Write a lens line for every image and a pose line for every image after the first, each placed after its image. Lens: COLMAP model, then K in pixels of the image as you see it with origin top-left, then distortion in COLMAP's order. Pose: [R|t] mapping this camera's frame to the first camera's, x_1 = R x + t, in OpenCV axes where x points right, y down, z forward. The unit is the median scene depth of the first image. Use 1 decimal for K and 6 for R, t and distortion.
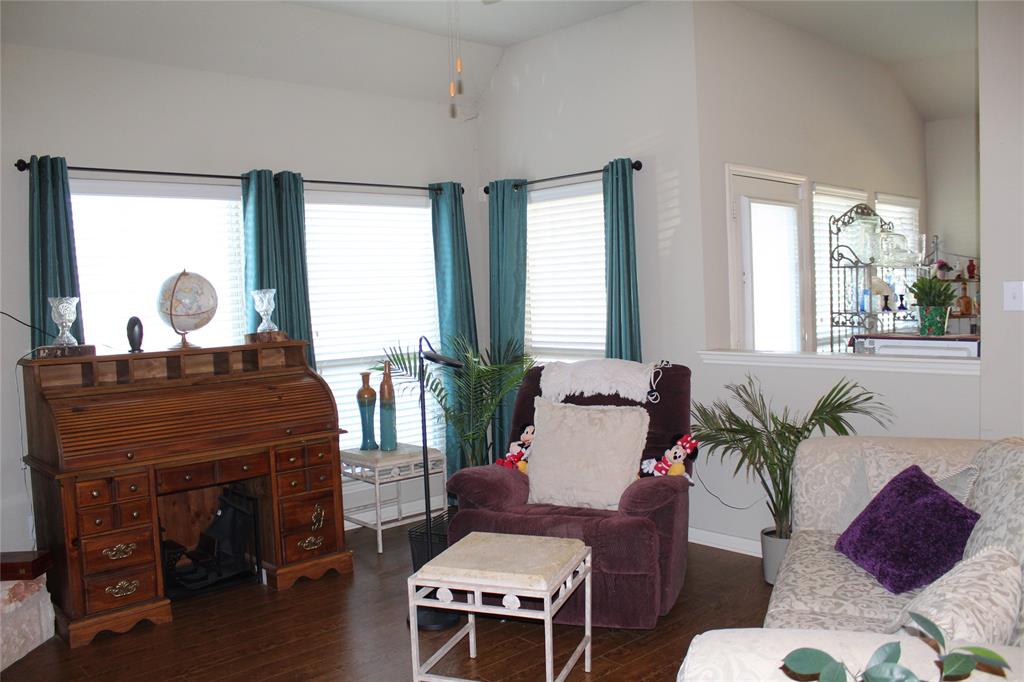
lens RADIAL K [[846.9, 0, 515.6], [0, 846.9, 336.5], [0, 0, 1]] dist [-0.153235, 0.123404]
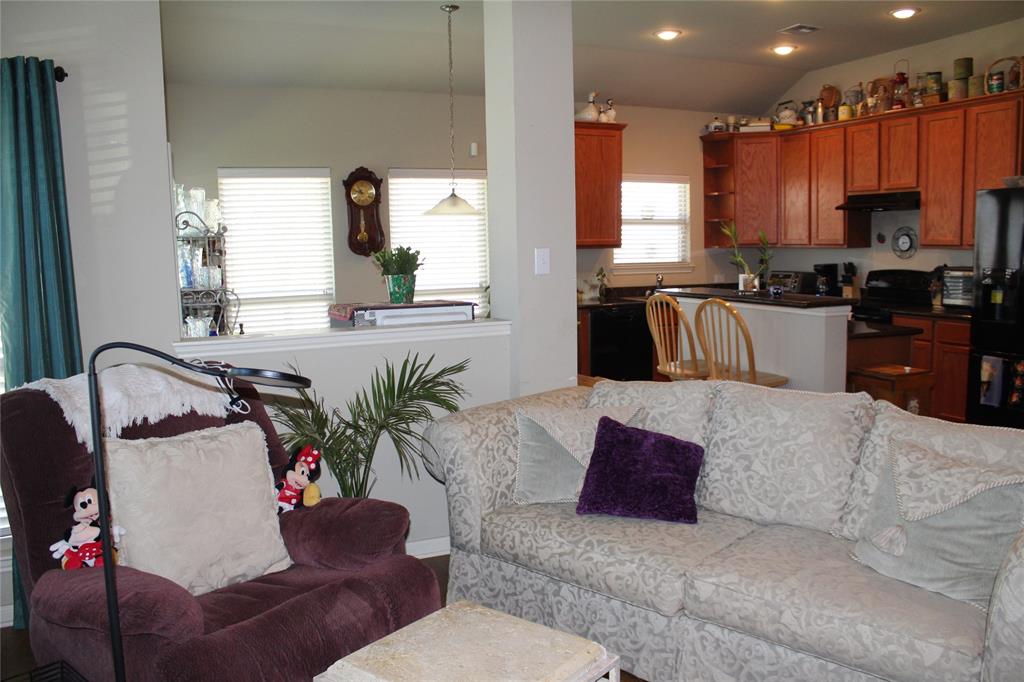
lens RADIAL K [[846.9, 0, 517.3], [0, 846.9, 337.2], [0, 0, 1]] dist [-0.153235, 0.123404]
pose [[0.320930, -0.081296, 0.943608, -0.419442], [0.064537, 0.995871, 0.063849, -0.016968], [-0.944902, 0.040407, 0.324851, 0.532649]]
